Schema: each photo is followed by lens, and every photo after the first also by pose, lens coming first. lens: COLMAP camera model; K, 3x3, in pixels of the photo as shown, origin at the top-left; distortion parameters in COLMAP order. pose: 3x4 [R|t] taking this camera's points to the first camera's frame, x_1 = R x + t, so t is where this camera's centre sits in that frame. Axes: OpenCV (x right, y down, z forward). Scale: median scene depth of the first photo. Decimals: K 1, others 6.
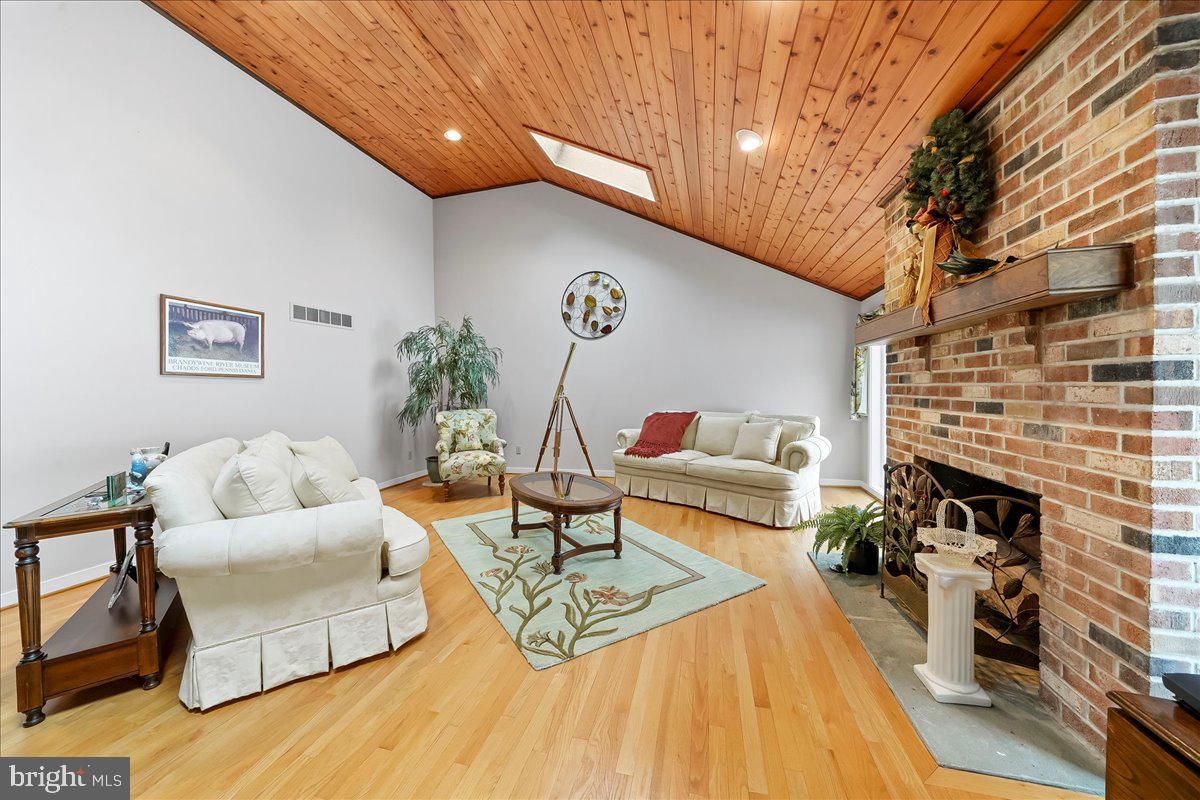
lens RADIAL K [[425.8, 0, 592.9], [0, 425.8, 393.6], [0, 0, 1]] dist [0.010345, 0.000379]
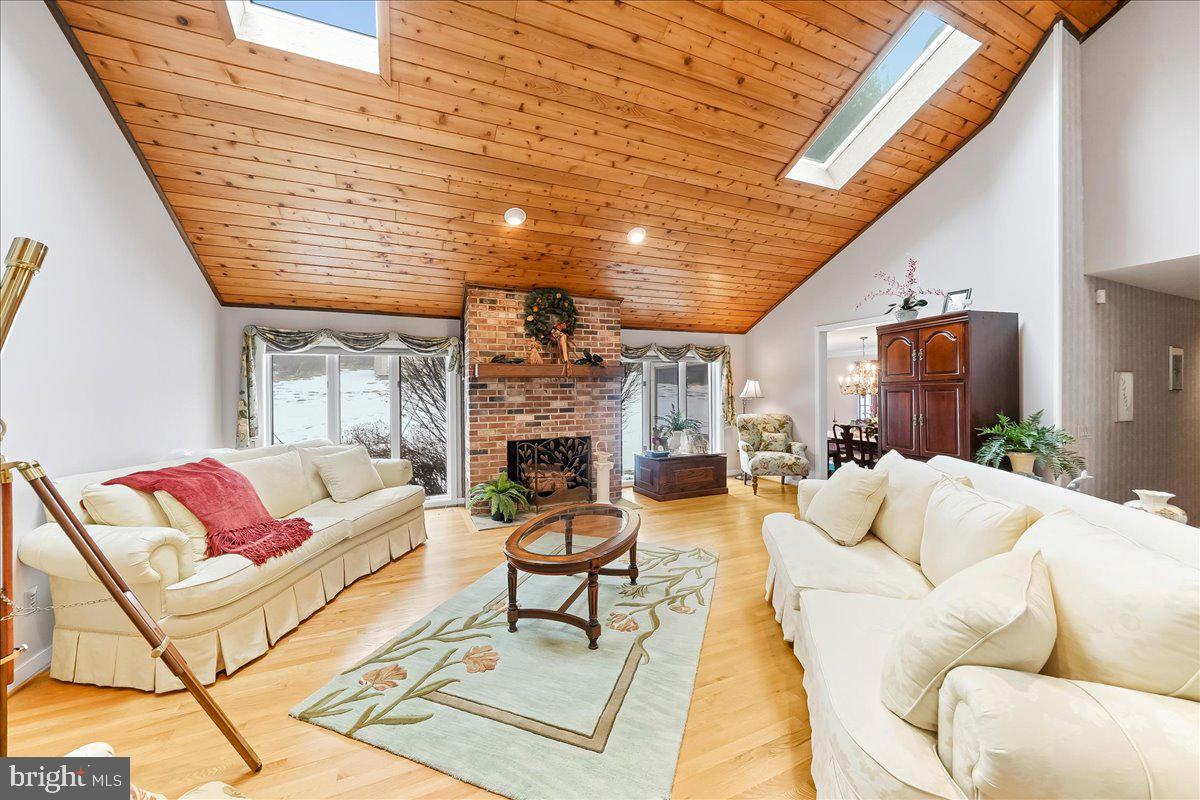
lens RADIAL K [[425.8, 0, 601.4], [0, 425.8, 396.0], [0, 0, 1]] dist [0.010345, 0.000379]
pose [[-0.634285, 0.012883, 0.772992, -1.257375], [0.029079, 0.999551, 0.007202, -0.066917], [-0.772552, 0.027046, -0.634375, 2.553531]]
